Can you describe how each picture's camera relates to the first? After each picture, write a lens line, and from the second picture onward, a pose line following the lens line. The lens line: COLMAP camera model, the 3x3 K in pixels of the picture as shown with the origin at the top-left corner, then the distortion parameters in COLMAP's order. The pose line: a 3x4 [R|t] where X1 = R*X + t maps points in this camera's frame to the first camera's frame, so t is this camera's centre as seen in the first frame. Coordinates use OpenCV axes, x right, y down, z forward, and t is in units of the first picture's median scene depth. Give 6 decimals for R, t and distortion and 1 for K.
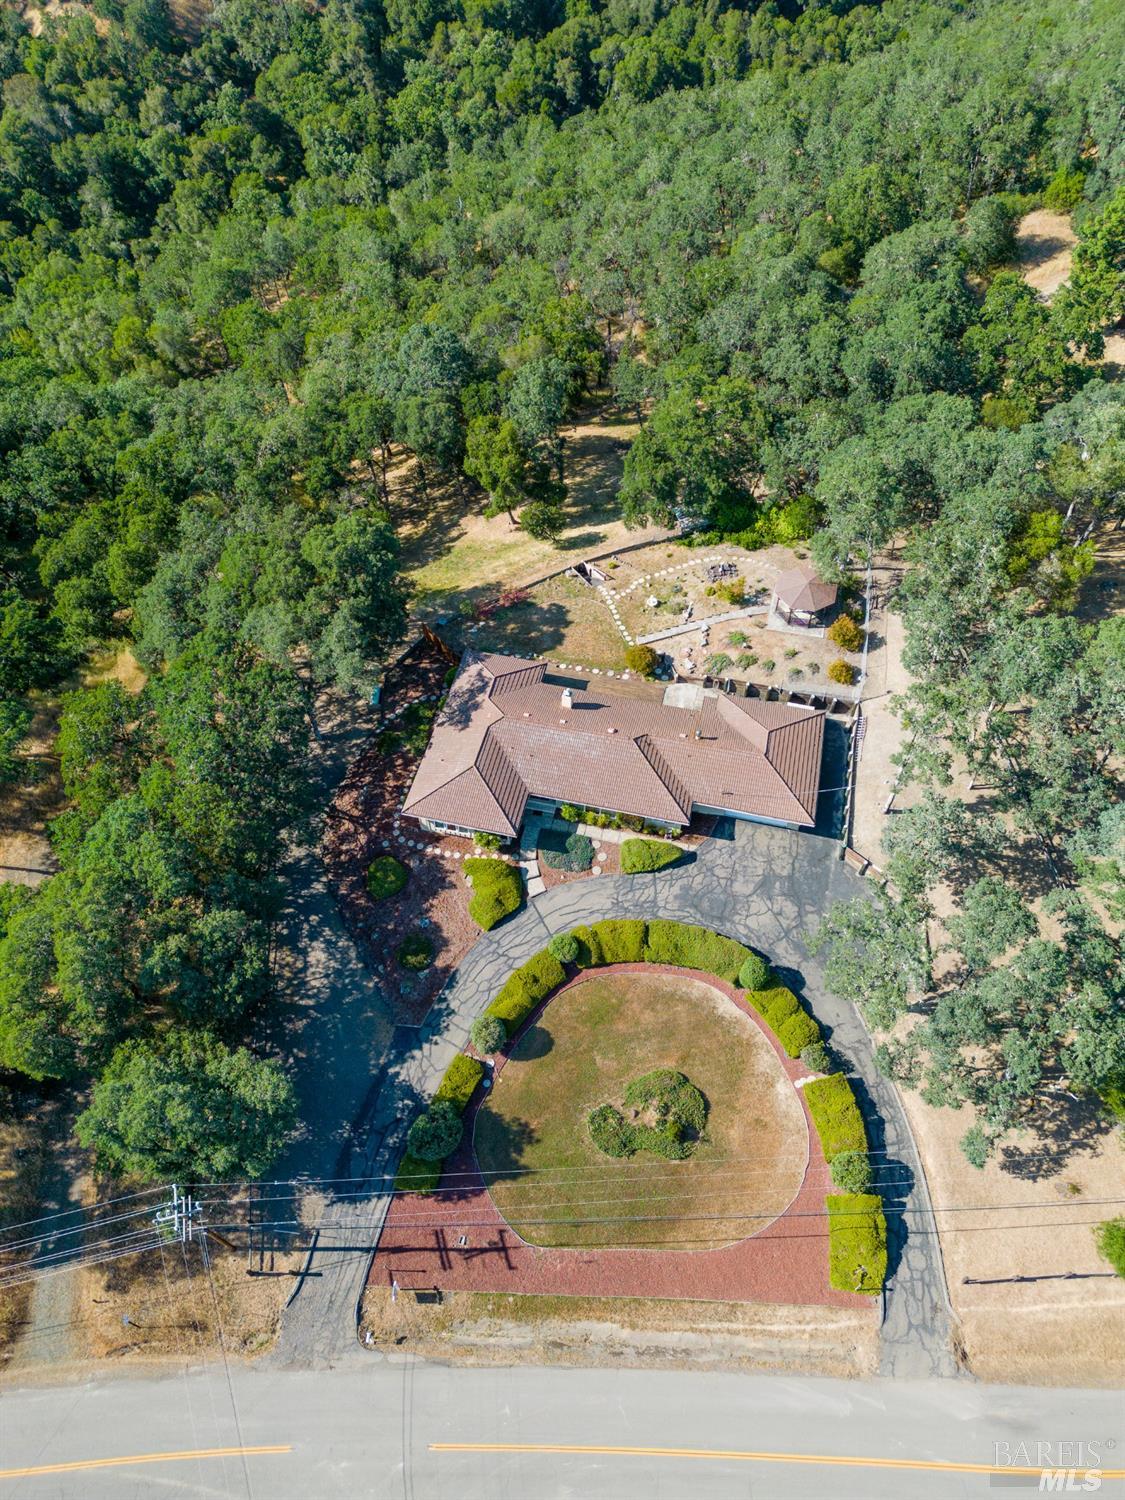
lens RADIAL K [[1028.6, 0, 562.5], [0, 1028.6, 750.0], [0, 0, 1]] dist [0.126987, -0.147480]
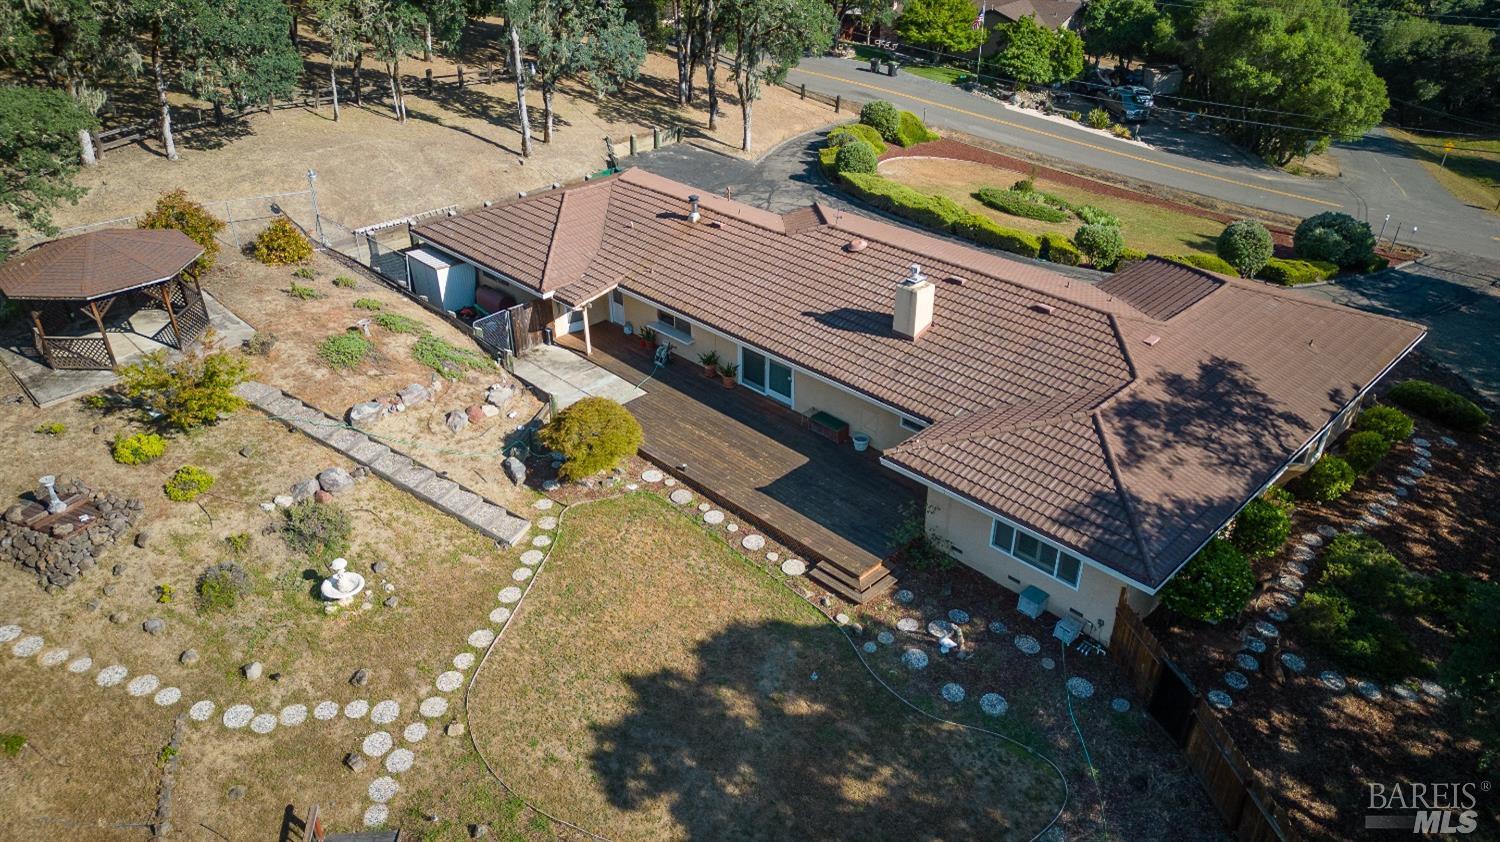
lens RADIAL K [[1061.3, 0, 749.4], [0, 1061.3, 413.9], [0, 0, 1]] dist [0.083431, -0.075569]
pose [[-0.851930, -0.244145, 0.463258, -0.138746], [0.423604, 0.198782, 0.883768, -0.425141], [-0.307855, 0.949146, -0.065928, 1.163868]]
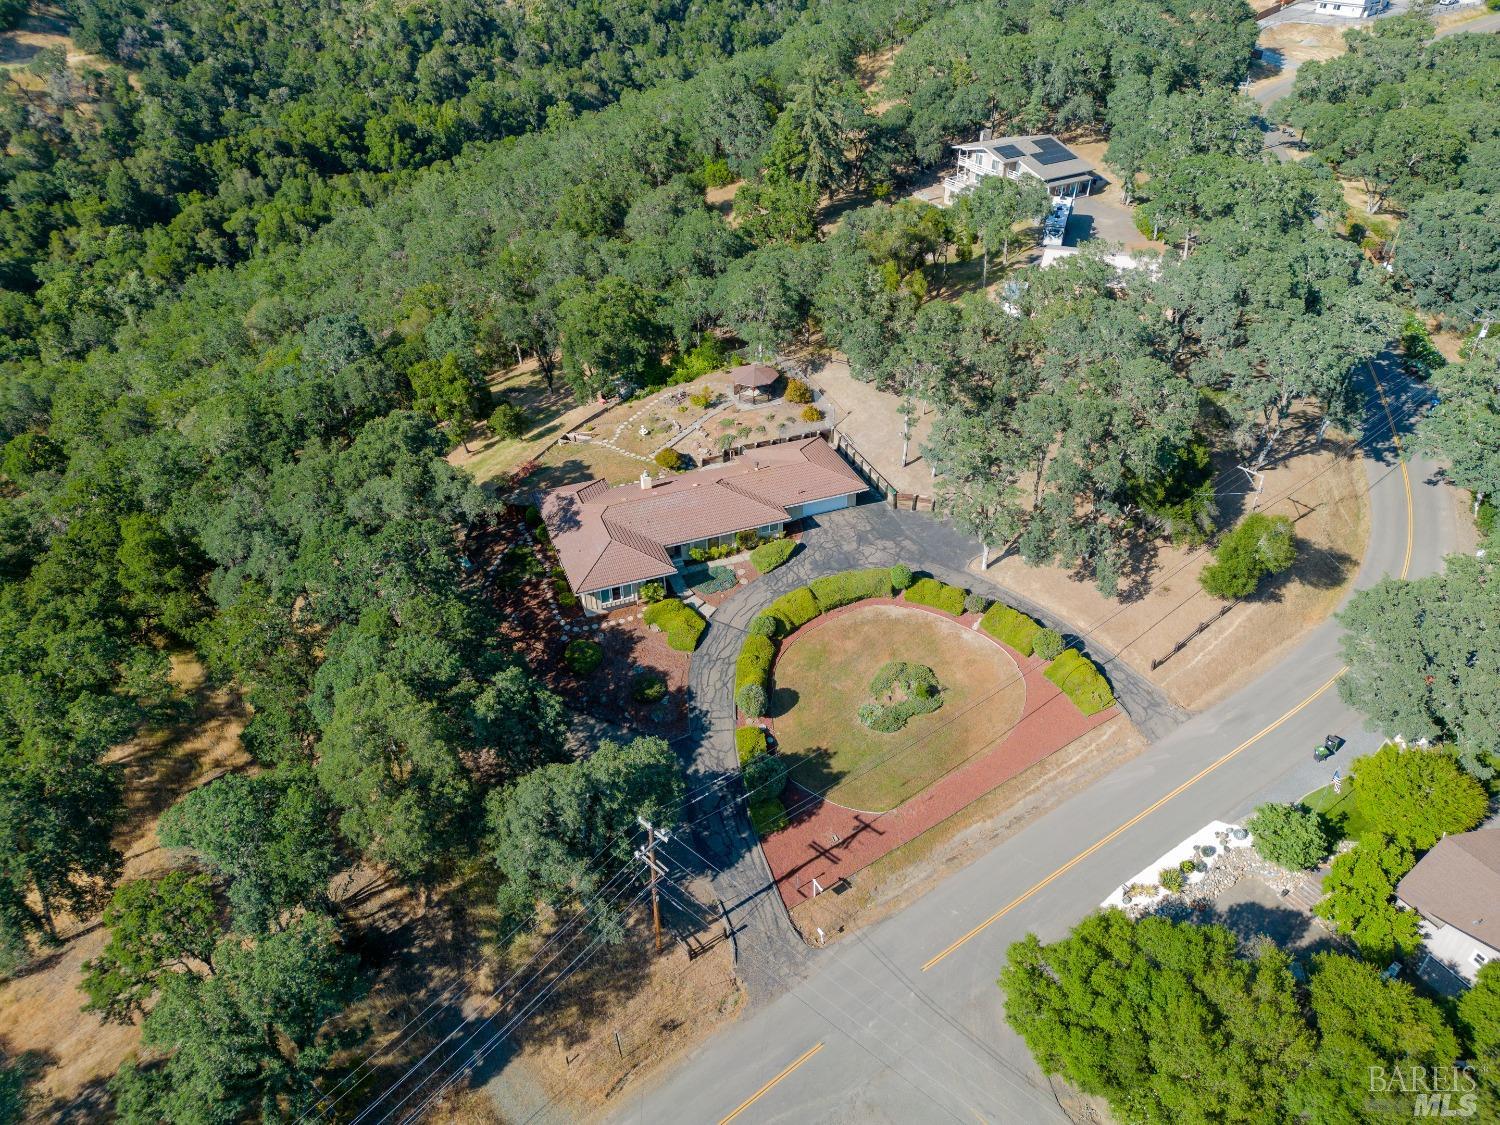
lens RADIAL K [[1028.6, 0, 751.0], [0, 1028.6, 556.3], [0, 0, 1]] dist [0.126987, -0.147480]
pose [[0.823765, -0.330892, 0.460349, -0.503217], [0.453668, 0.871706, -0.185240, 0.320841], [-0.339995, 0.361439, 0.868197, -0.034583]]
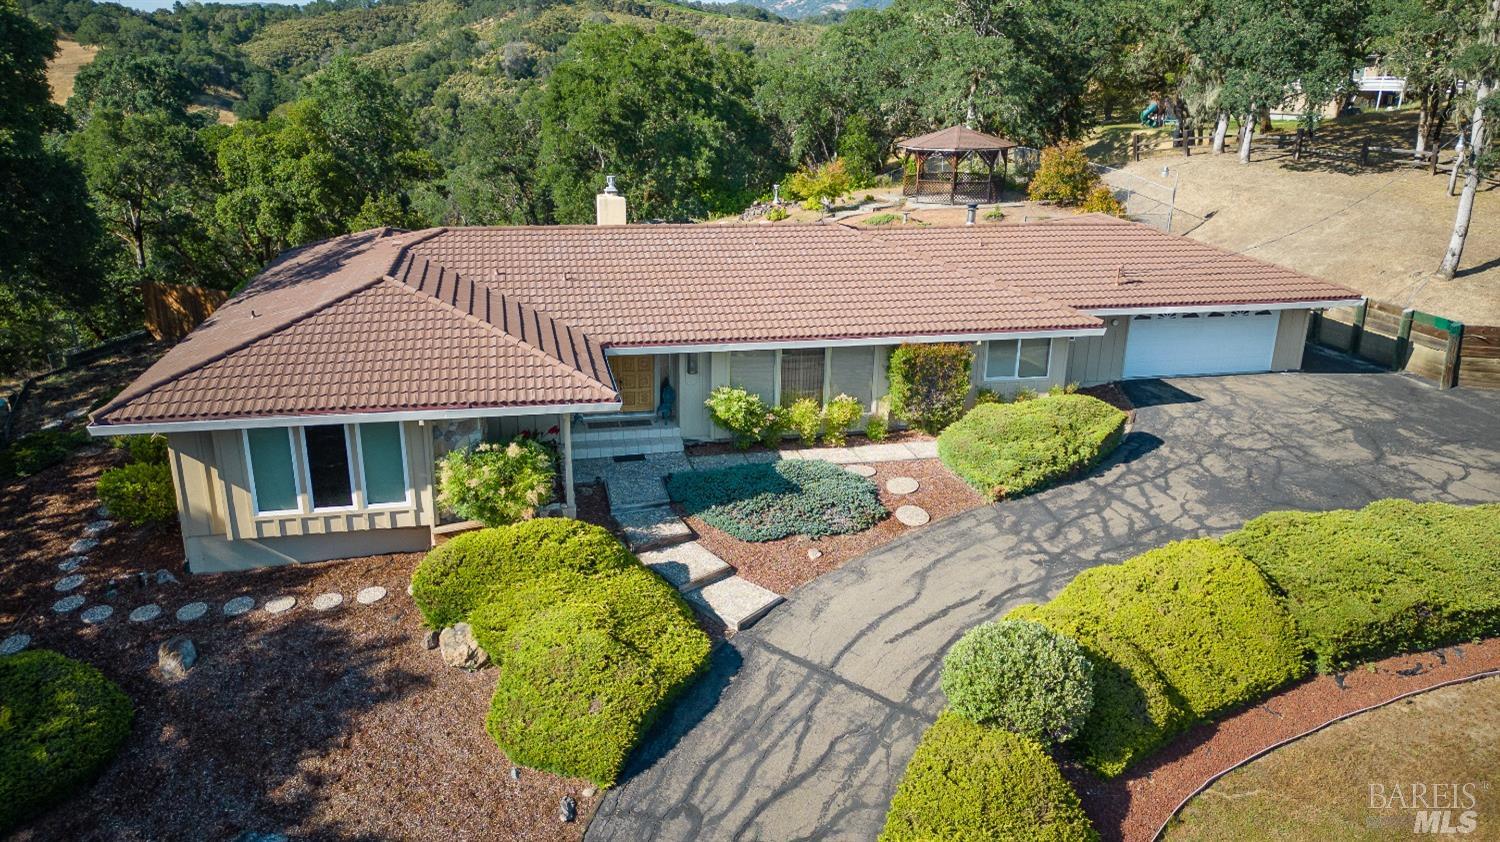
lens RADIAL K [[1061.3, 0, 749.4], [0, 1061.3, 413.9], [0, 0, 1]] dist [0.083431, -0.075569]
pose [[0.903584, -0.116480, 0.412271, -0.127314], [0.325037, 0.813288, -0.482611, 0.225670], [-0.279081, 0.570083, 0.772735, 0.787613]]
